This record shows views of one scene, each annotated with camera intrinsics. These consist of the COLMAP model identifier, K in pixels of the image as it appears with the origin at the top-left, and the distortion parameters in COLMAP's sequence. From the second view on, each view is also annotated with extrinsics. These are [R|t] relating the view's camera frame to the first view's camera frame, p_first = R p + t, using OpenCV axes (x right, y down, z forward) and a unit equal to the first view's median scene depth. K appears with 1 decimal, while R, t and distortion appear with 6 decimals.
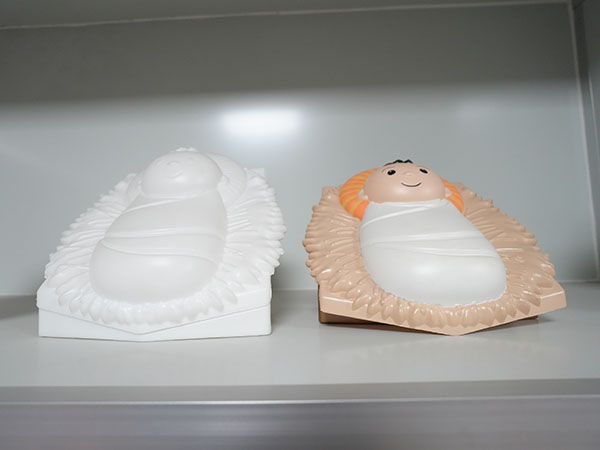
lens RADIAL K [[459.8, 0, 300.0], [0, 459.8, 225.0], [0, 0, 1]] dist [0.002345, 0.002825]
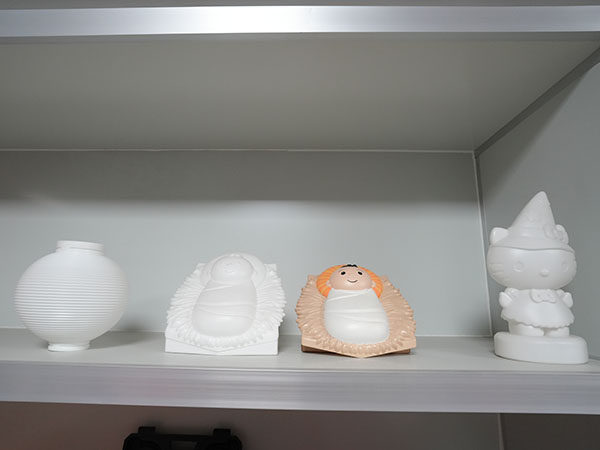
lens RADIAL K [[459.8, 0, 300.0], [0, 459.8, 225.0], [0, 0, 1]] dist [0.002345, 0.002825]
pose [[0.999181, 0.040465, -0.000662, 0.015652], [-0.040347, 0.994719, -0.094371, -0.146042], [-0.003161, 0.094321, 0.995537, -1.052365]]
